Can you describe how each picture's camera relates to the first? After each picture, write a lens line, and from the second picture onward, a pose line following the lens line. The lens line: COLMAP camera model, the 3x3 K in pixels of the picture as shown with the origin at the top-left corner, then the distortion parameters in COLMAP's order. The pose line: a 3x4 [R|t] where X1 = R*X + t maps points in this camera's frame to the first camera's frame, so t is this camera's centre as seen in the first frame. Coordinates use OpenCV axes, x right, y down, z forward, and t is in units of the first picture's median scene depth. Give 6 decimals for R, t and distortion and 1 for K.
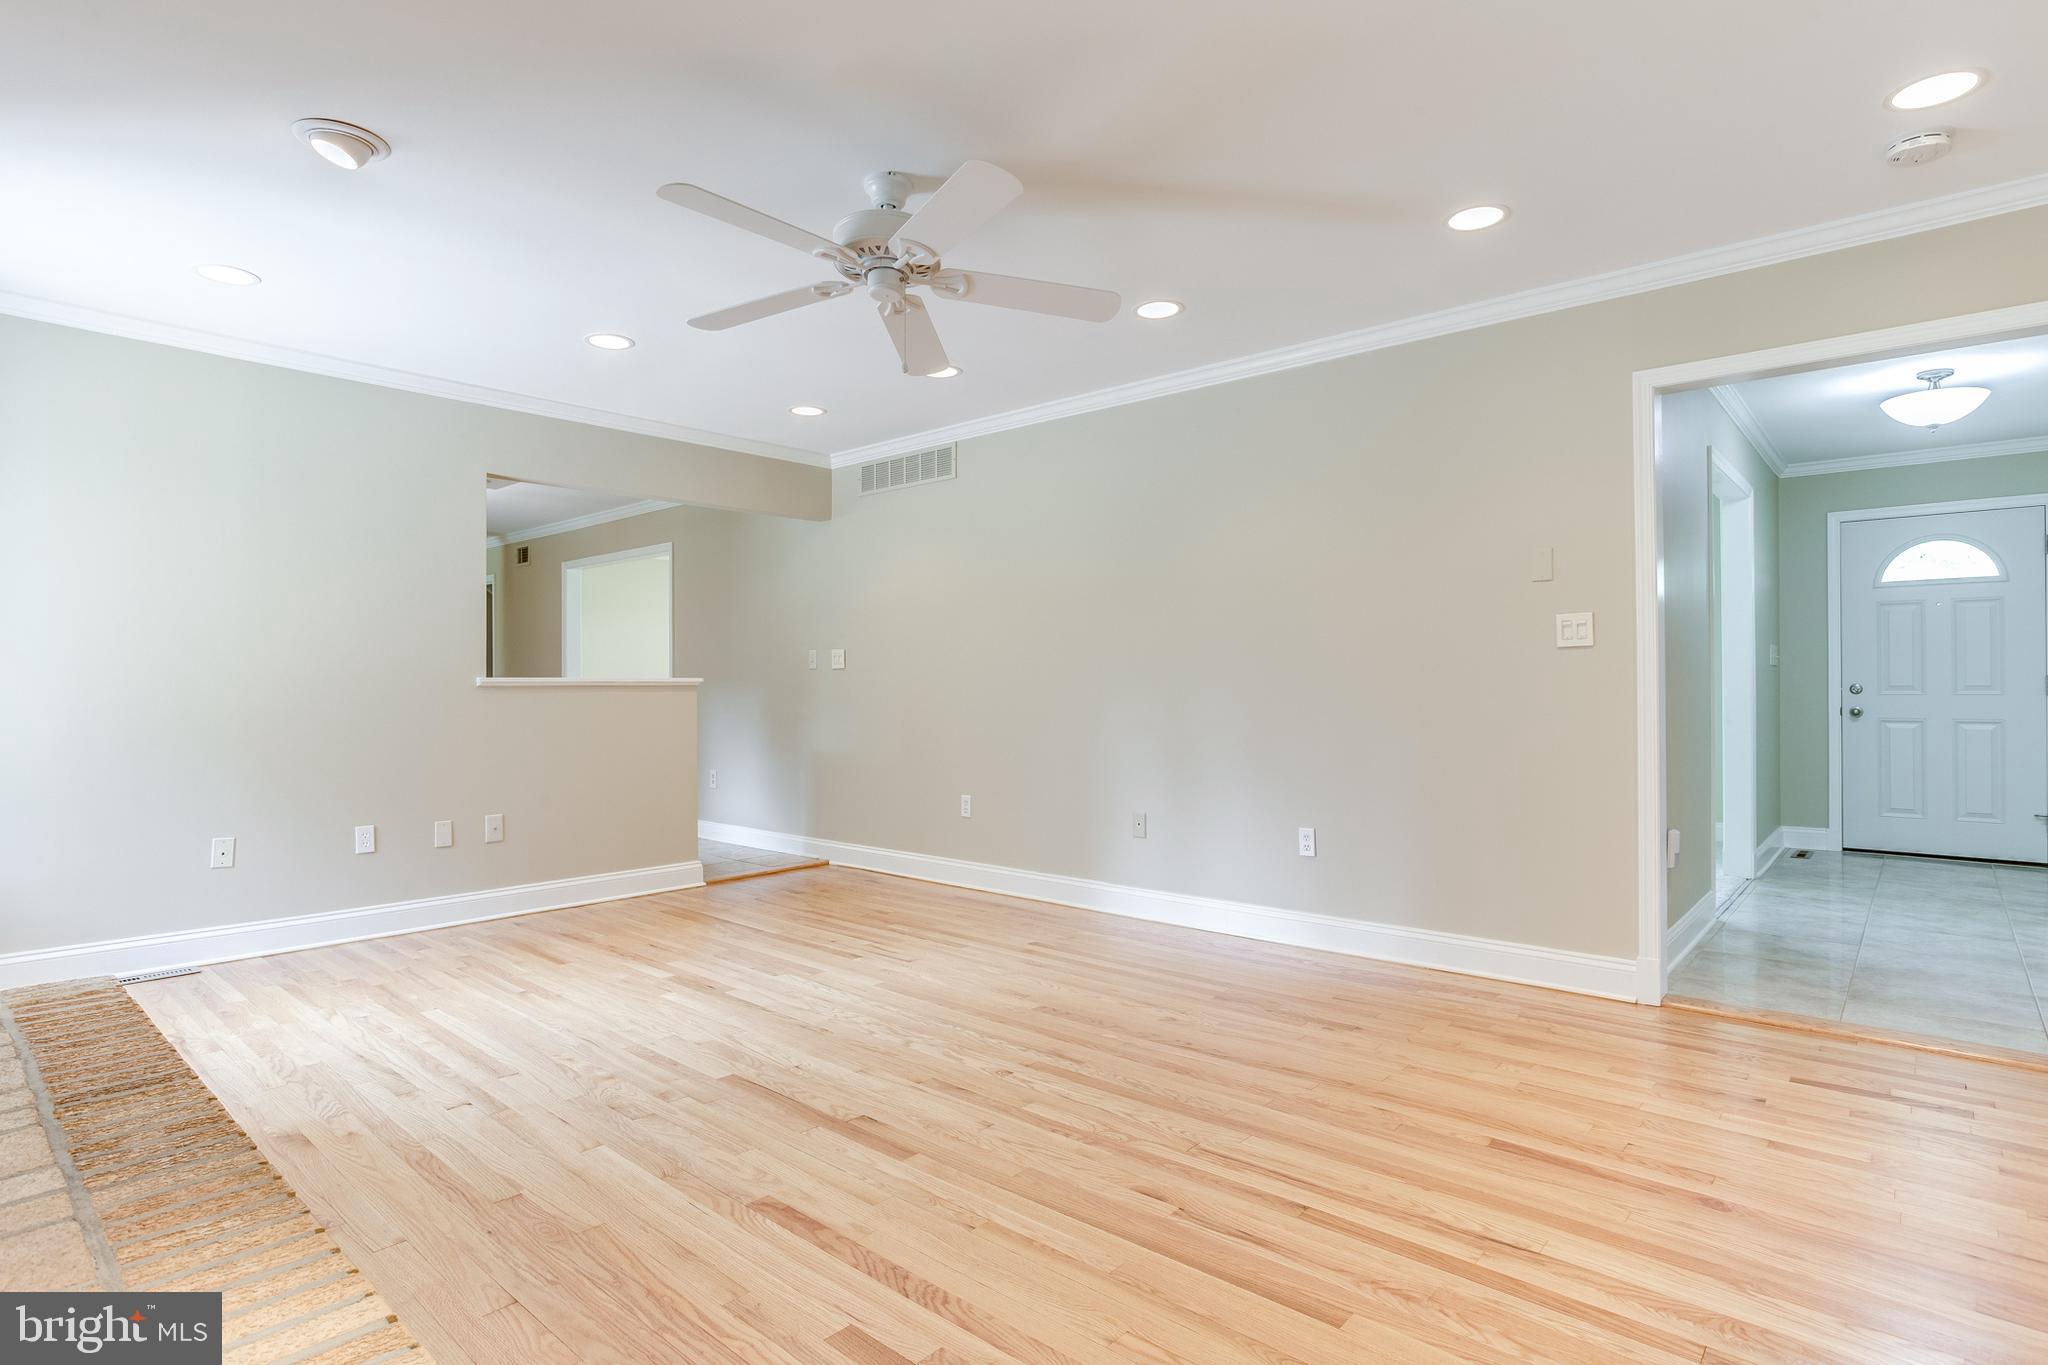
lens RADIAL K [[1039.7, 0, 1010.0], [0, 1039.7, 682.0], [0, 0, 1]] dist [-0.021801, 0.001600]
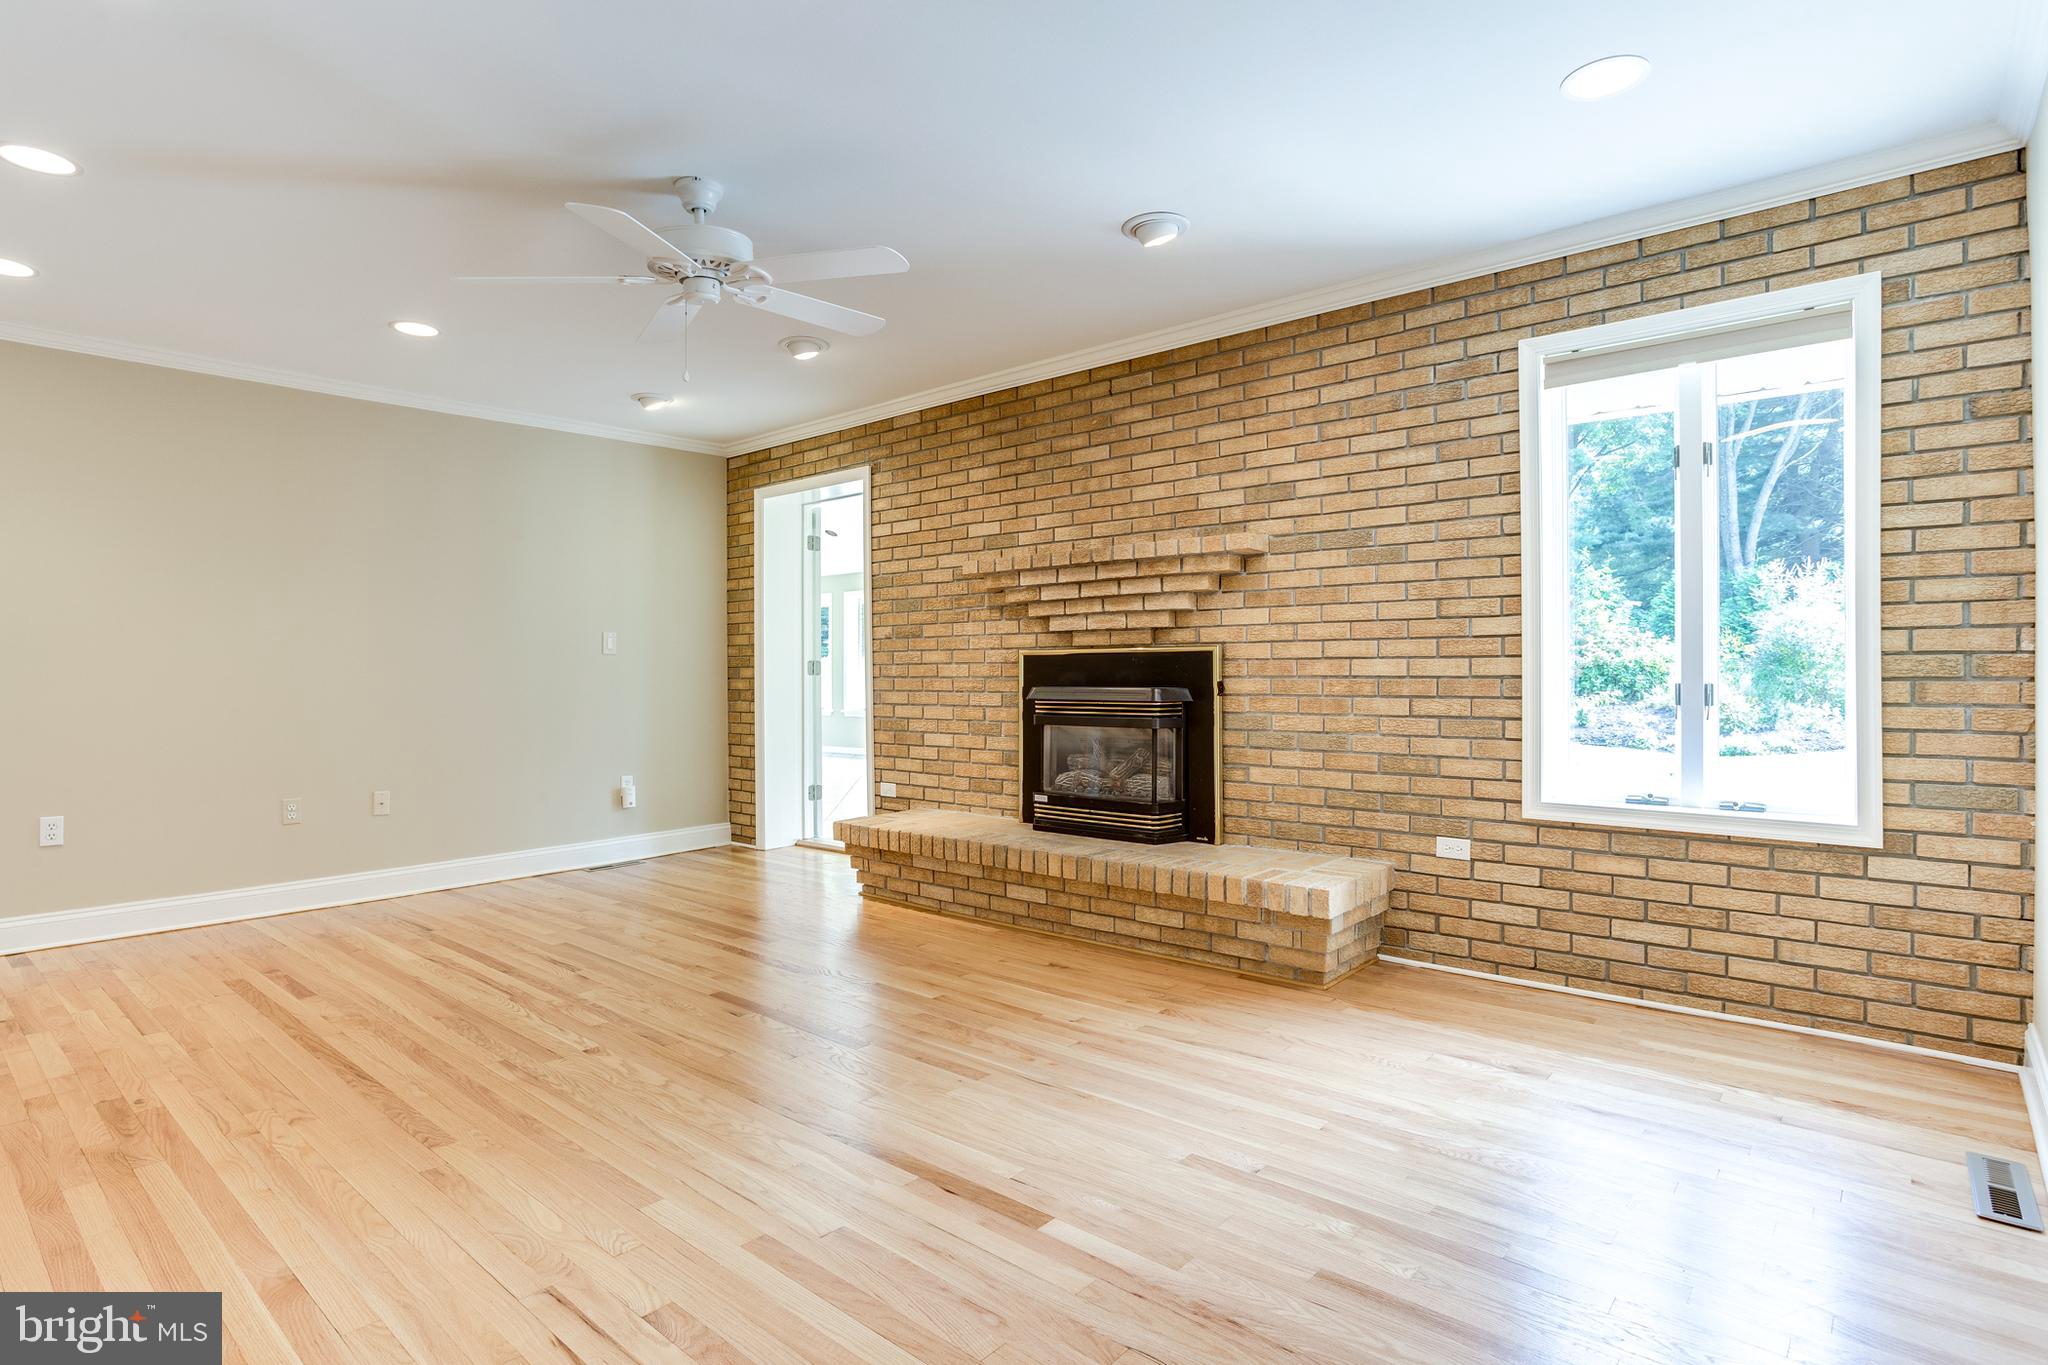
lens RADIAL K [[1039.7, 0, 1010.0], [0, 1039.7, 682.0], [0, 0, 1]] dist [-0.021801, 0.001600]
pose [[-0.999876, 0.013021, -0.008892, -0.424691], [0.013010, 0.999915, 0.001308, 0.016872], [0.008908, 0.001192, -0.999960, 2.068973]]
